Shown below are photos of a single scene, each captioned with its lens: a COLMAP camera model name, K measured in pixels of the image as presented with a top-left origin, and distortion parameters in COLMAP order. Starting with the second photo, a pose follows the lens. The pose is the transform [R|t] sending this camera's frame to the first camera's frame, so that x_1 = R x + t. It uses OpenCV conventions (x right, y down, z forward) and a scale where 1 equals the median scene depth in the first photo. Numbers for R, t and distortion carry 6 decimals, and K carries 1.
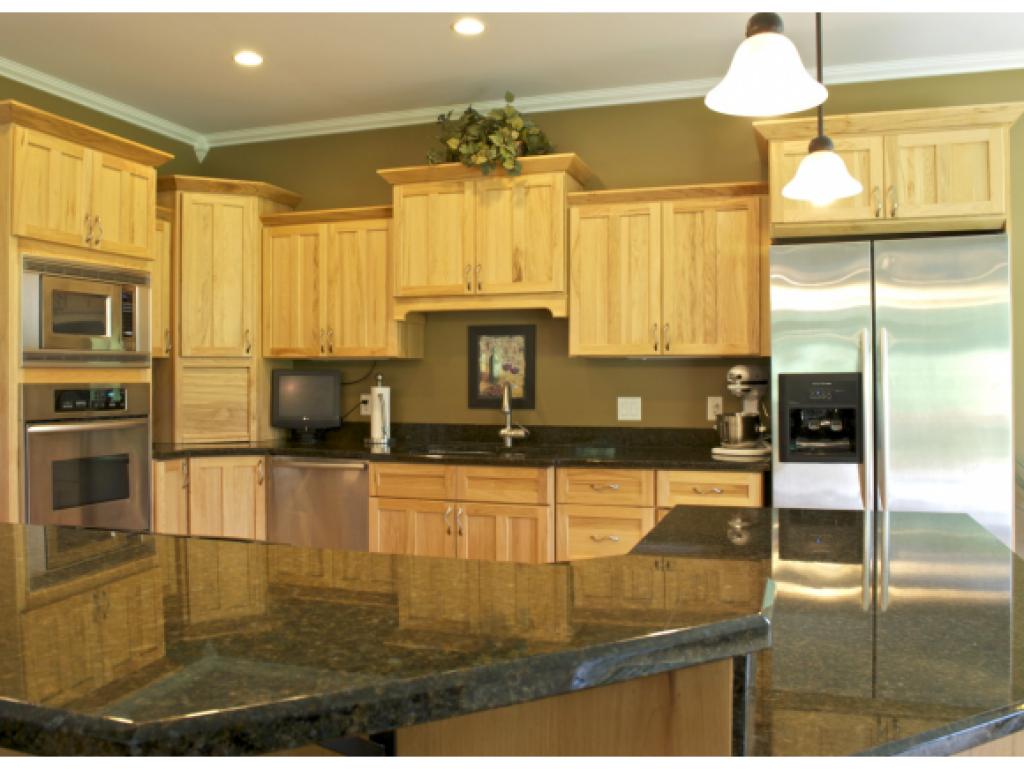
lens RADIAL K [[941.8, 0, 512.0], [0, 941.8, 384.5], [0, 0, 1]] dist [-0.011211, -0.003463]
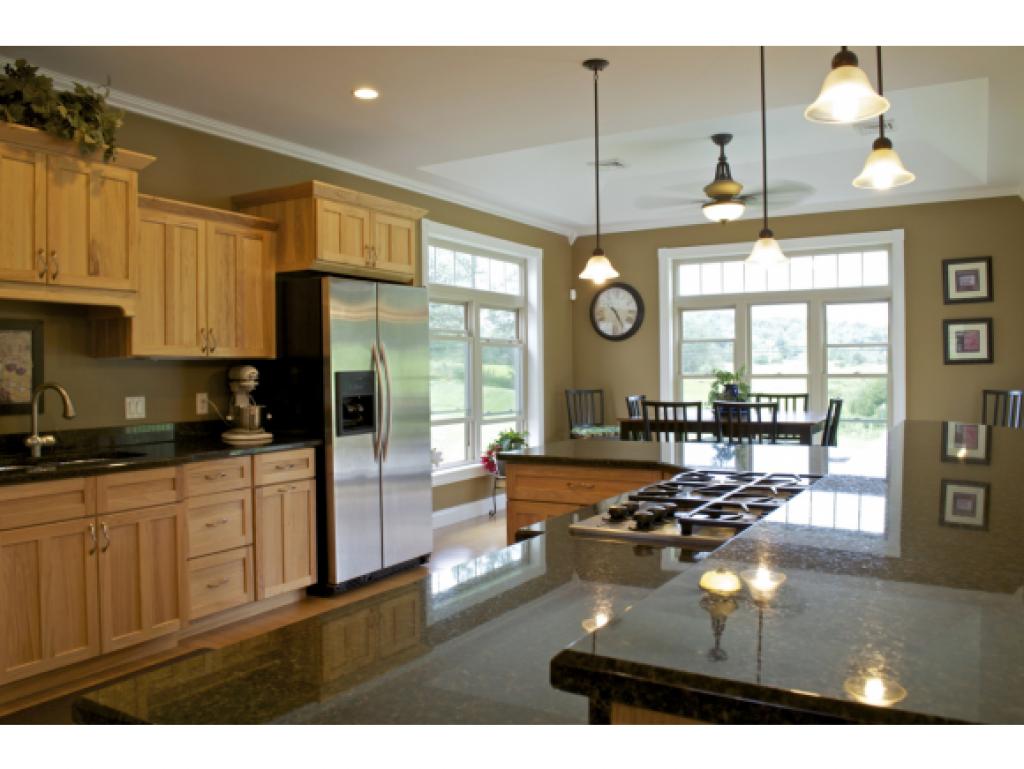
lens RADIAL K [[828.2, 0, 512.0], [0, 828.2, 384.5], [0, 0, 1]] dist [0.004503, 0.003266]
pose [[0.221018, -0.018297, 0.975098, -0.721531], [0.019443, 0.999708, 0.014352, -0.004950], [-0.975076, 0.015787, 0.221309, 0.422241]]
